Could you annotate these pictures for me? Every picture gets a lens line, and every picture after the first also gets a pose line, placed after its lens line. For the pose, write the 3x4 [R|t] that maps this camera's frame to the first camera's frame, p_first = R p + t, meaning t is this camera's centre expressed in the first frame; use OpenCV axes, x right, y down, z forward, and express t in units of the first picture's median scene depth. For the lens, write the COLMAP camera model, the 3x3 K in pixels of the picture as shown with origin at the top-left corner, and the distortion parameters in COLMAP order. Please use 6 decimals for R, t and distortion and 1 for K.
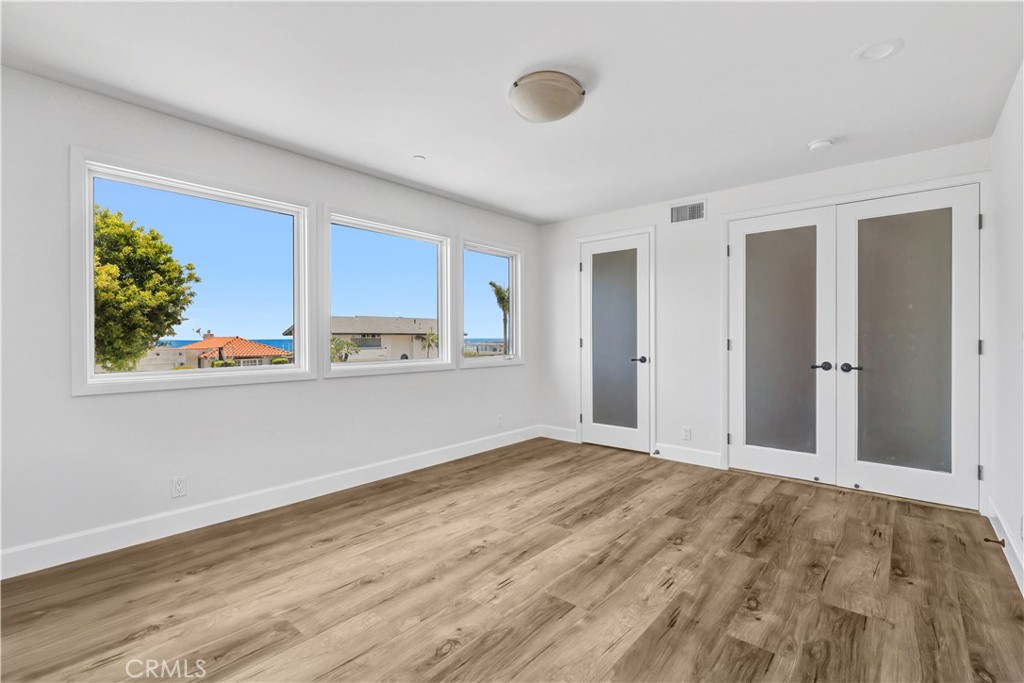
lens RADIAL K [[465.0, 0, 512.6], [0, 465.0, 338.5], [0, 0, 1]] dist [-0.001358, -0.000292]
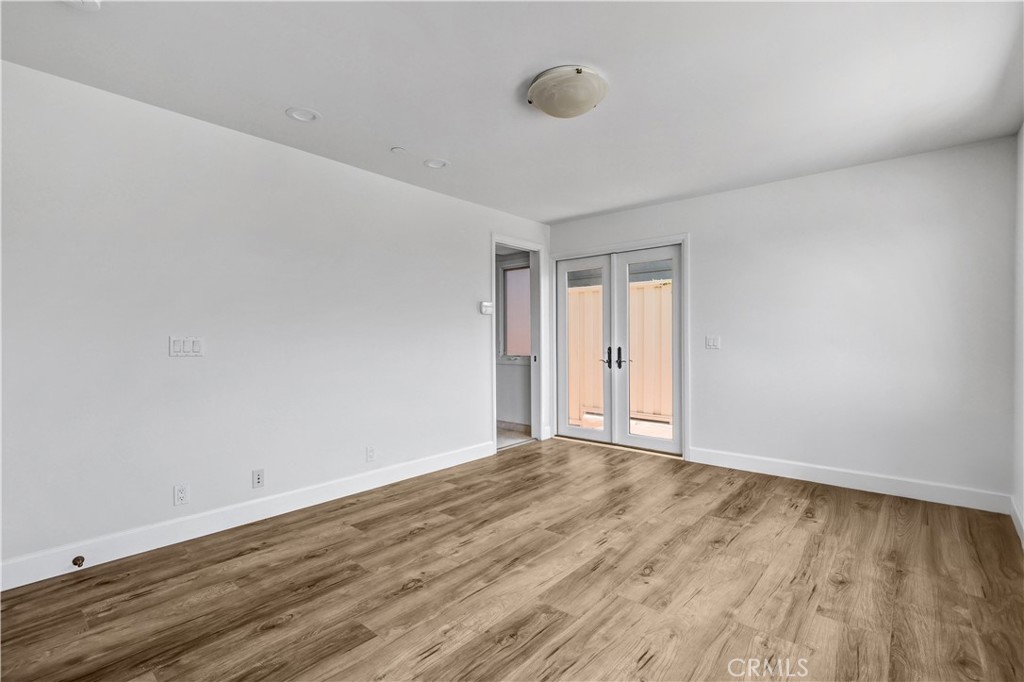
lens RADIAL K [[462.0, 0, 517.5], [0, 462.0, 340.3], [0, 0, 1]] dist [0.000735, 0.000249]
pose [[-0.999921, 0.007016, -0.010382, 0.186362], [0.007042, 0.999972, -0.002450, 0.008080], [0.010365, -0.002523, -0.999943, 1.945879]]
